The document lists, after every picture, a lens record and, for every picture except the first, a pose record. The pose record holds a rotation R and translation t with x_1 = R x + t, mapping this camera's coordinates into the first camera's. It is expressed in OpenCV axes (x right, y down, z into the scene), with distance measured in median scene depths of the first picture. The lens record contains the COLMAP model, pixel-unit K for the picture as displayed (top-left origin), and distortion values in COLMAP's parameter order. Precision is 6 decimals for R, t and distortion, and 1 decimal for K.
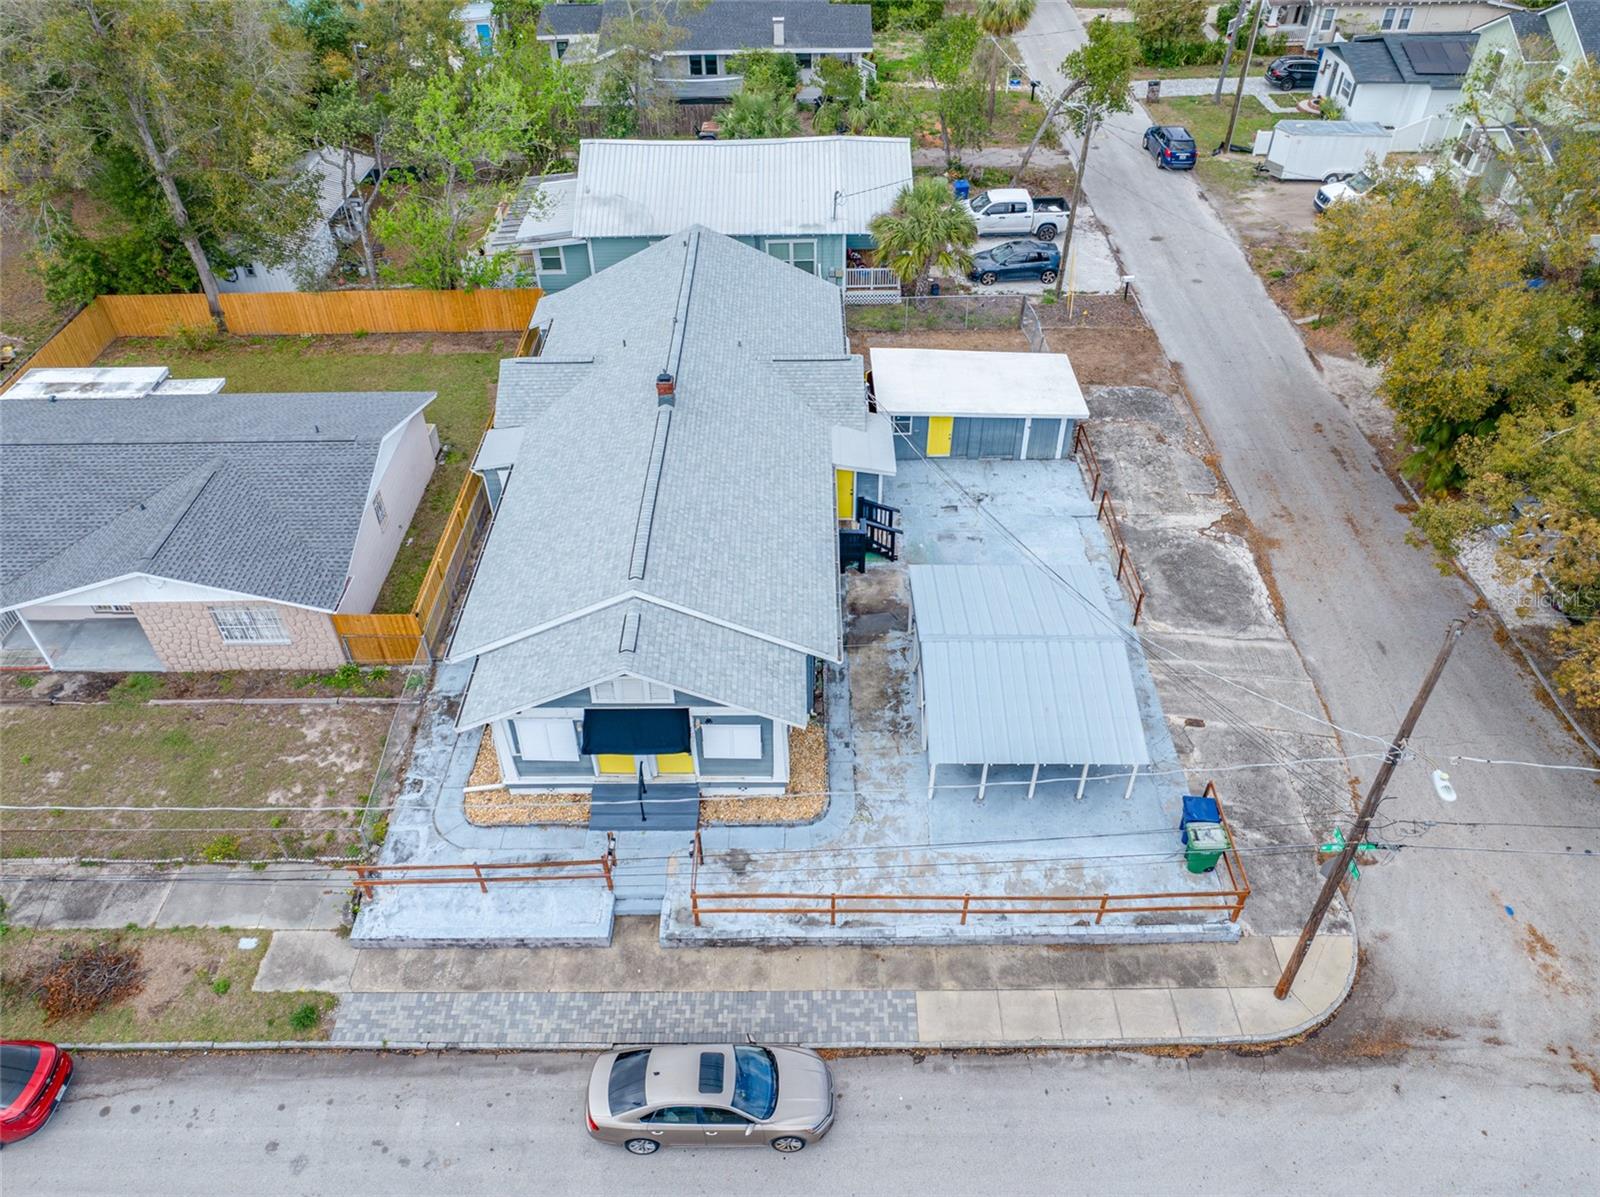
lens RADIAL K [[1133.1, 0, 804.5], [0, 1133.1, 594.7], [0, 0, 1]] dist [-0.009303, -0.002322]
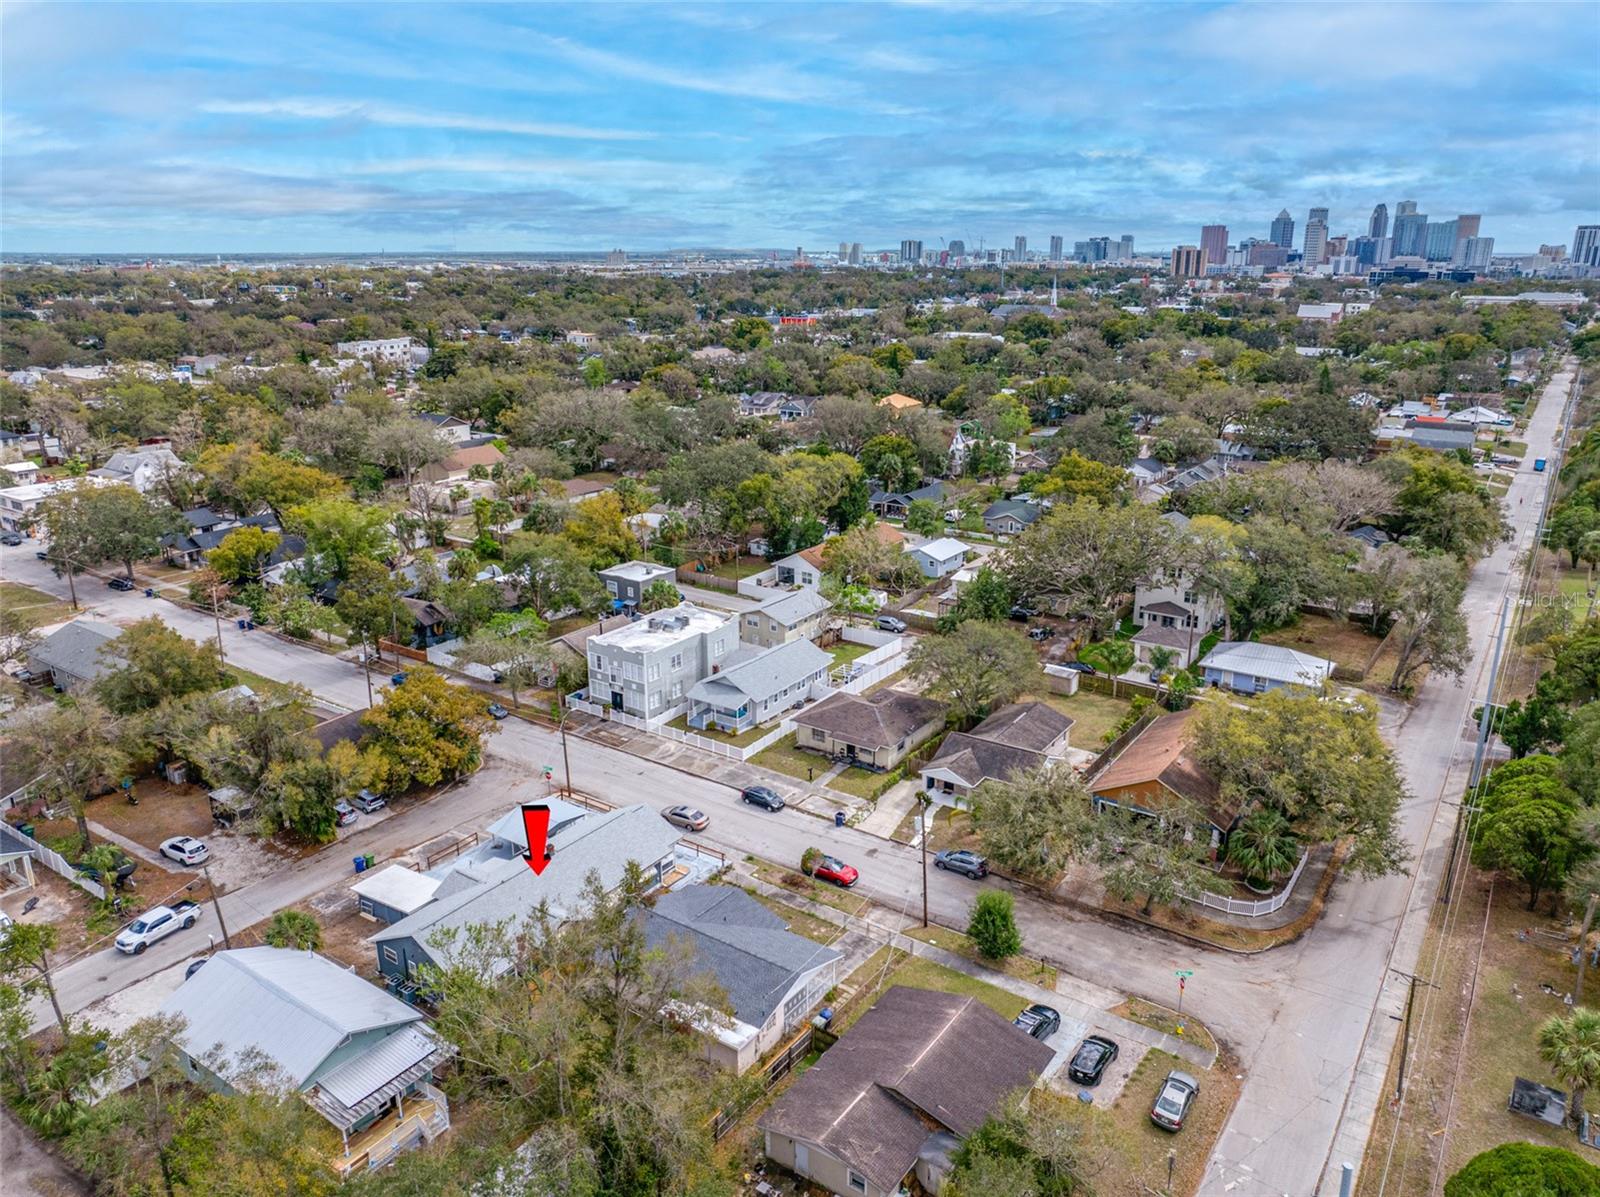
lens RADIAL K [[1126.5, 0, 804.8], [0, 1126.5, 599.2], [0, 0, 1]] dist [-0.002462, -0.014925]
pose [[-0.824104, -0.156947, 0.544261, -2.233944], [0.376241, 0.566598, 0.733082, -2.537802], [-0.423432, 0.808909, -0.407886, 1.542191]]
